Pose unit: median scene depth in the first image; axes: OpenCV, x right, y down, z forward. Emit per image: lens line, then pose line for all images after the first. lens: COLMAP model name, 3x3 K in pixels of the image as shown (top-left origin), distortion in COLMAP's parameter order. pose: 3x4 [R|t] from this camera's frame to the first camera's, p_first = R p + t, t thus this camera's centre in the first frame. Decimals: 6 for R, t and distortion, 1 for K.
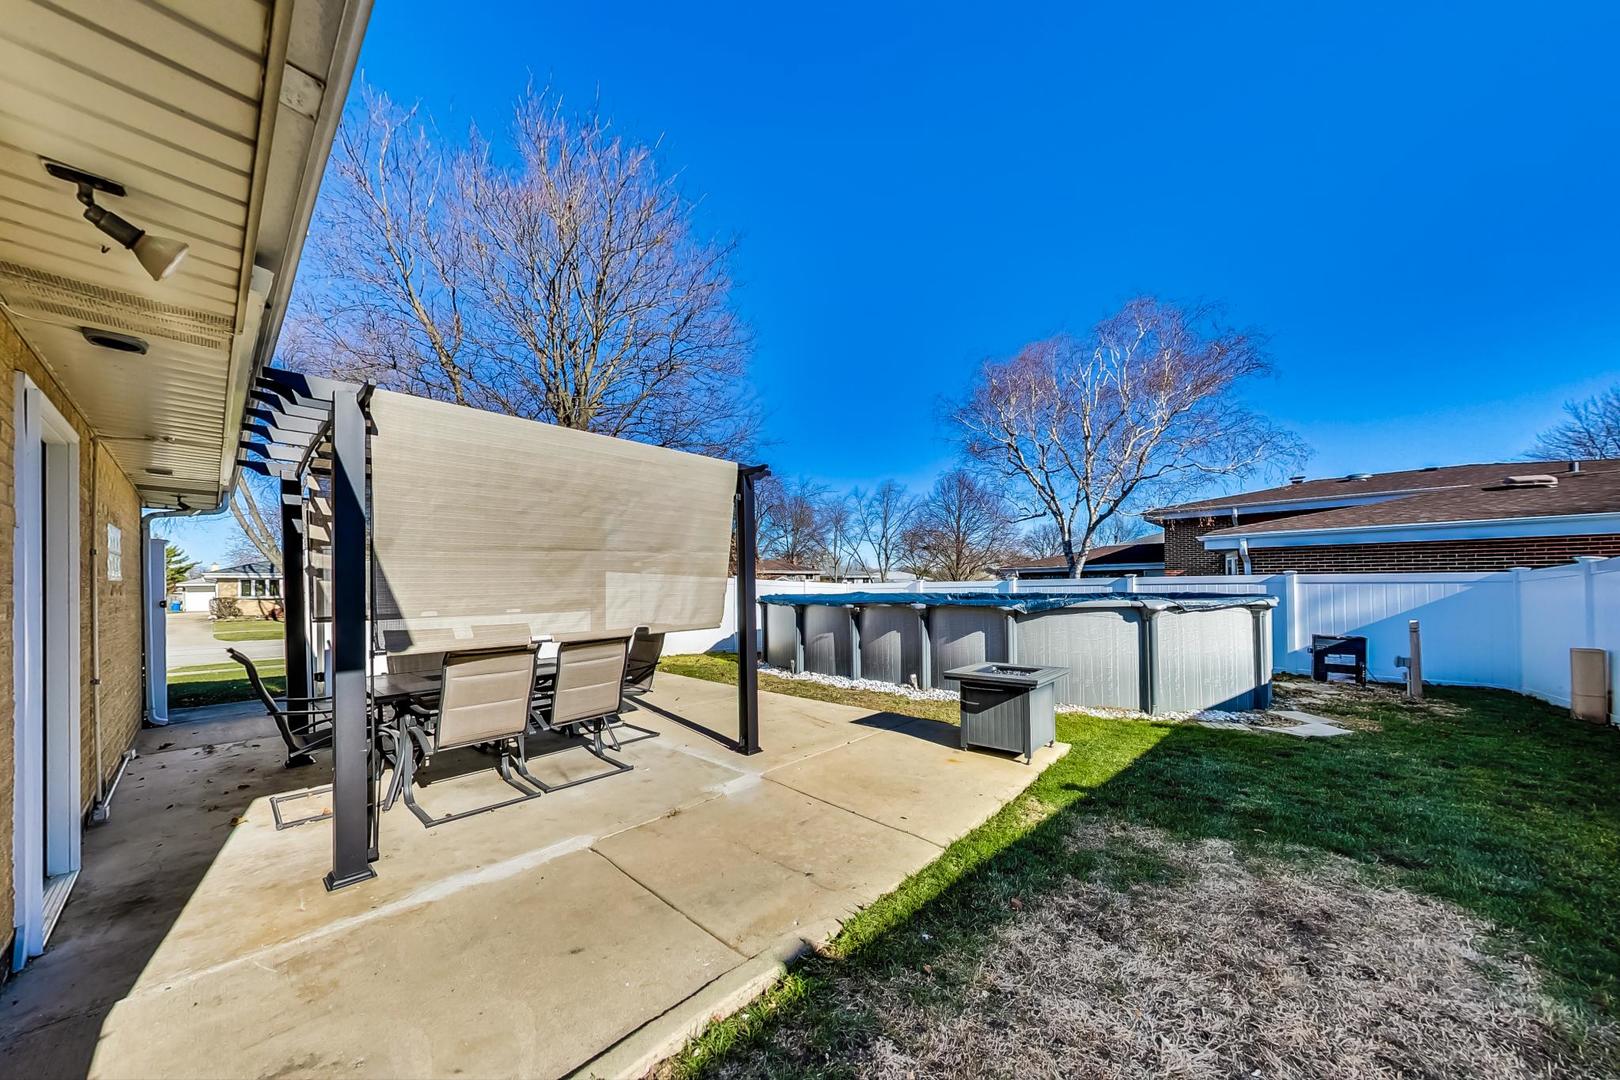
lens RADIAL K [[530.1, 0, 811.4], [0, 530.1, 585.6], [0, 0, 1]] dist [-0.000189, 0.000018]
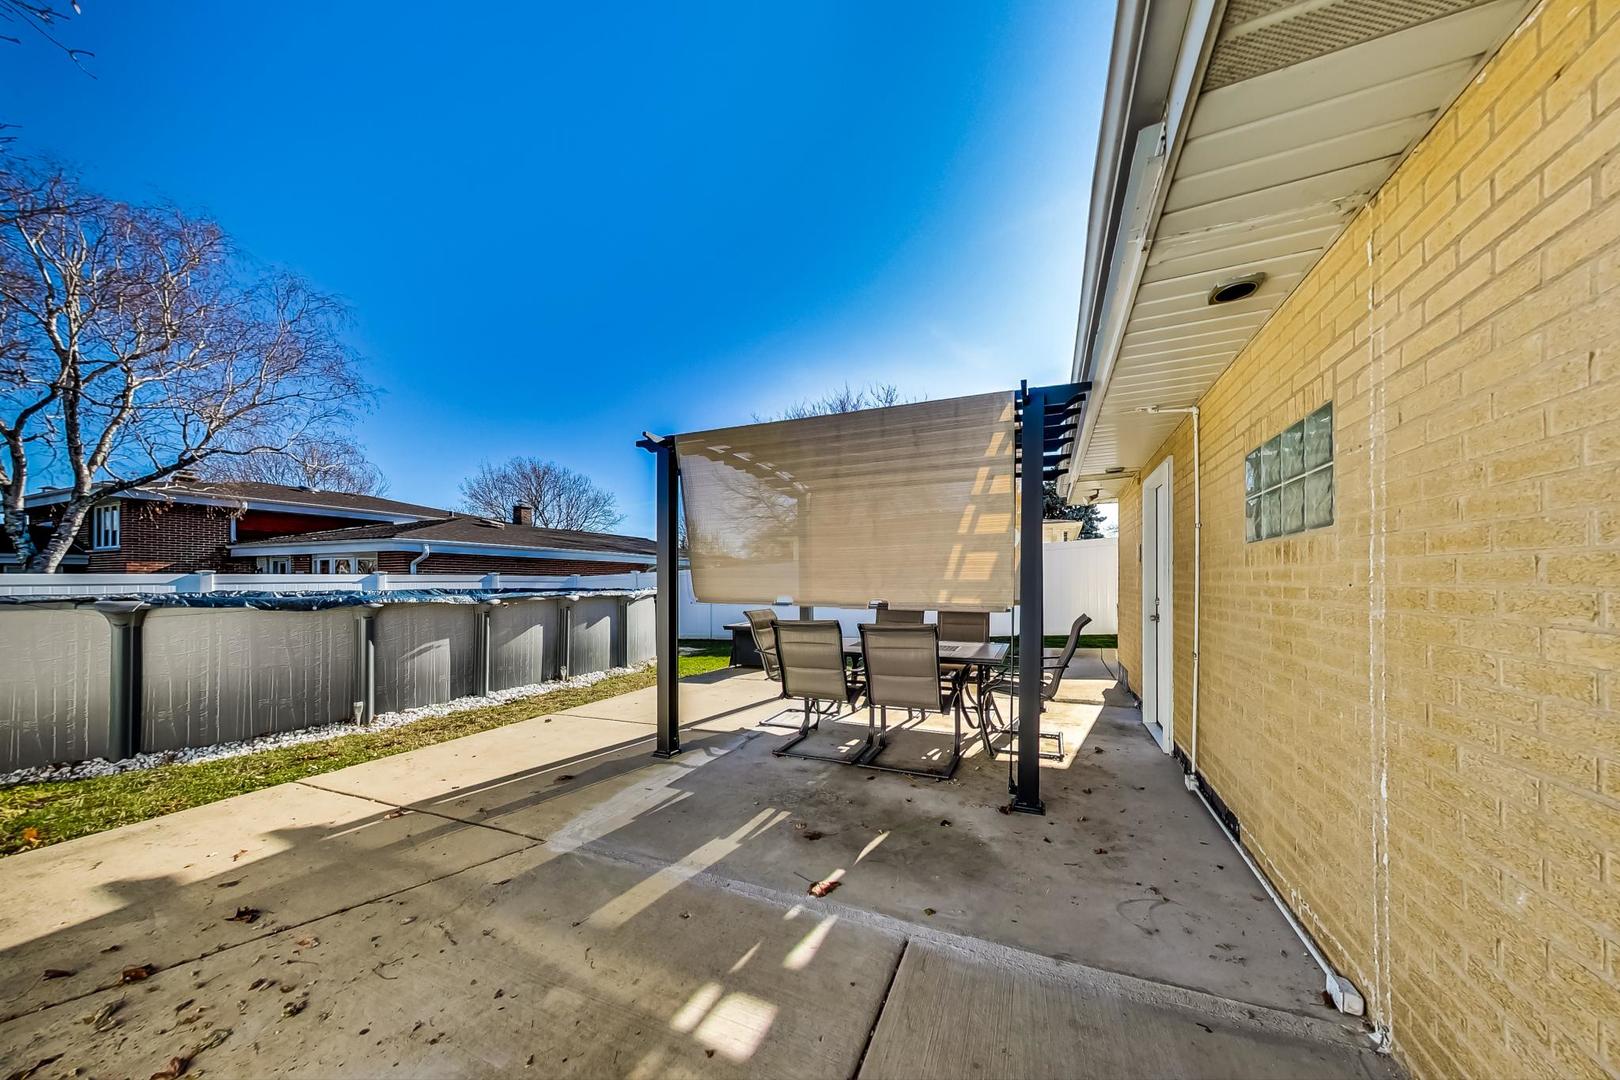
lens RADIAL K [[530.1, 0, 811.4], [0, 530.1, 585.6], [0, 0, 1]] dist [-0.000189, 0.000018]
pose [[-0.301290, 0.009053, 0.953489, -0.846589], [-0.008053, 0.999895, -0.012038, 0.017762], [-0.953498, -0.011306, -0.301186, 0.805086]]
